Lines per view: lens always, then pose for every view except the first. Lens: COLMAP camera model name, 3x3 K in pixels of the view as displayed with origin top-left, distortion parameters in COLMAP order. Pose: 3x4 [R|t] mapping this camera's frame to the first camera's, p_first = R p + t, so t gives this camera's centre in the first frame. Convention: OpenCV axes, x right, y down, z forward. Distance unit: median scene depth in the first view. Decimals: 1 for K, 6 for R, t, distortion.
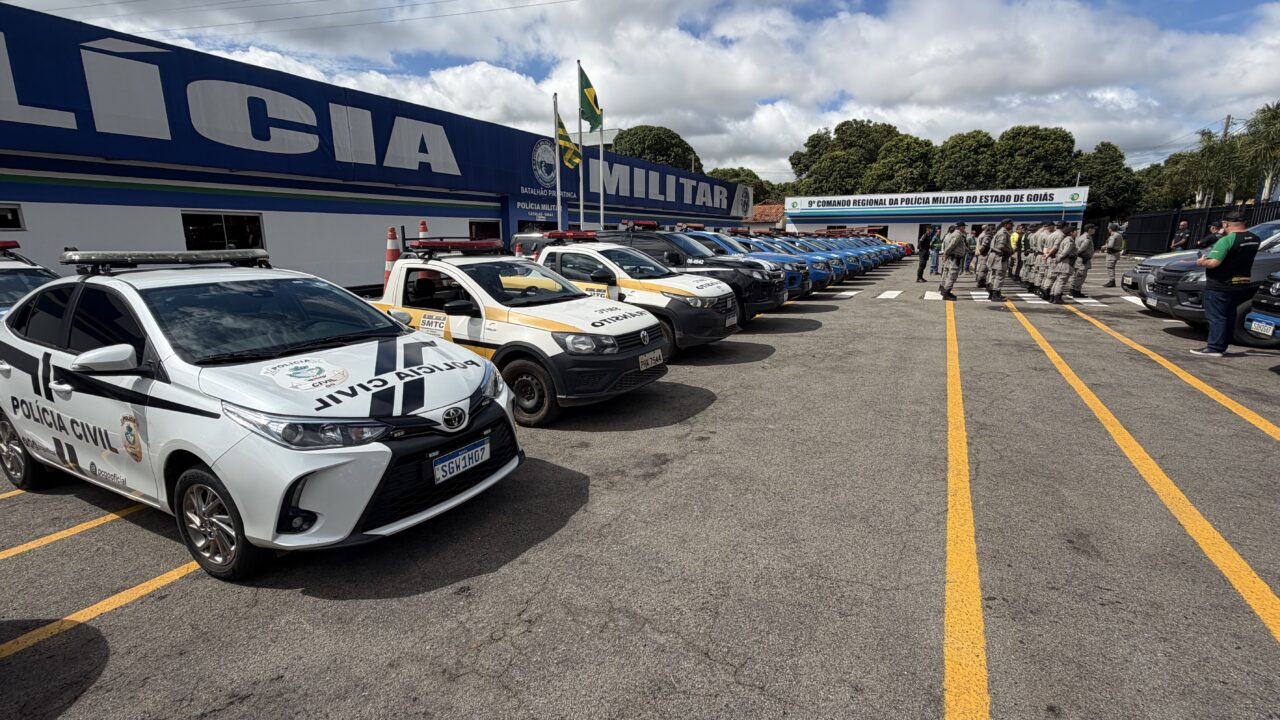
lens RADIAL K [[583.8, 0, 632.2], [0, 583.8, 354.8], [0, 0, 1]] dist [0.001123, 0.000197]
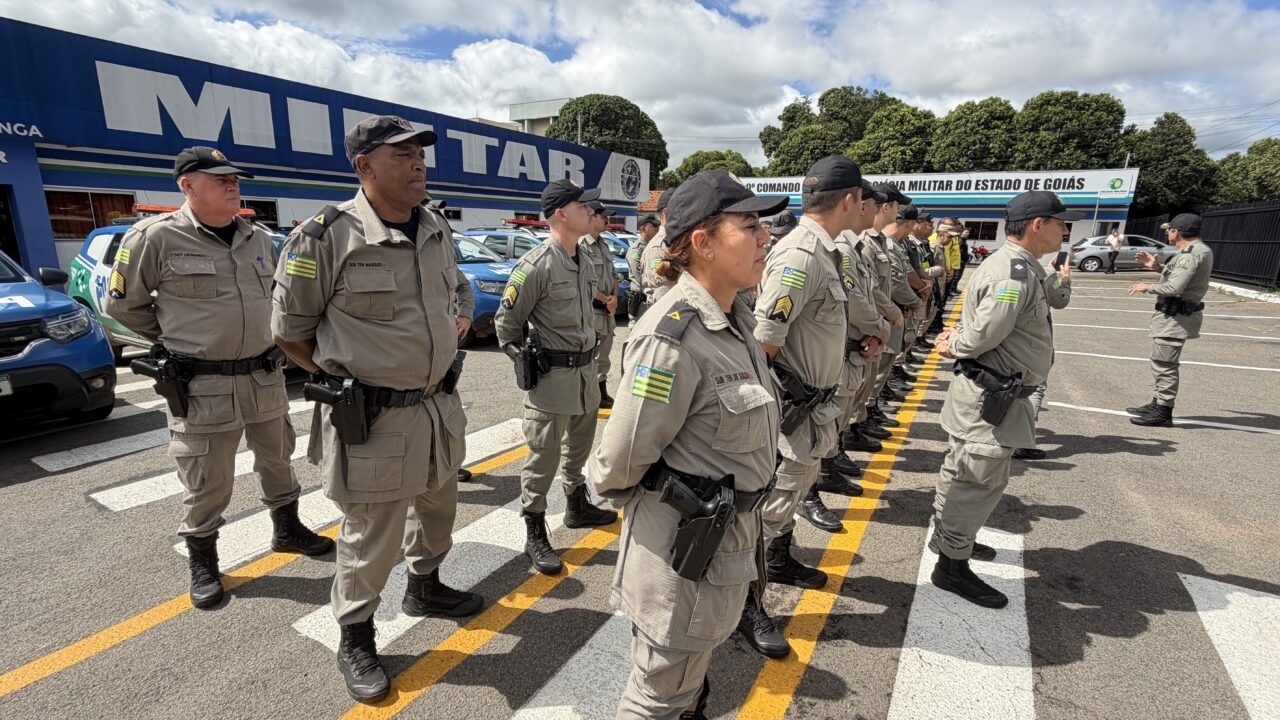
lens RADIAL K [[583.8, 0, 635.6], [0, 583.8, 355.2], [0, 0, 1]] dist [0.001123, 0.000197]
pose [[0.998064, 0.039116, -0.048348, 0.192392], [-0.038386, 0.999136, 0.015929, -0.049322], [0.048929, -0.014043, 0.998704, 0.234247]]
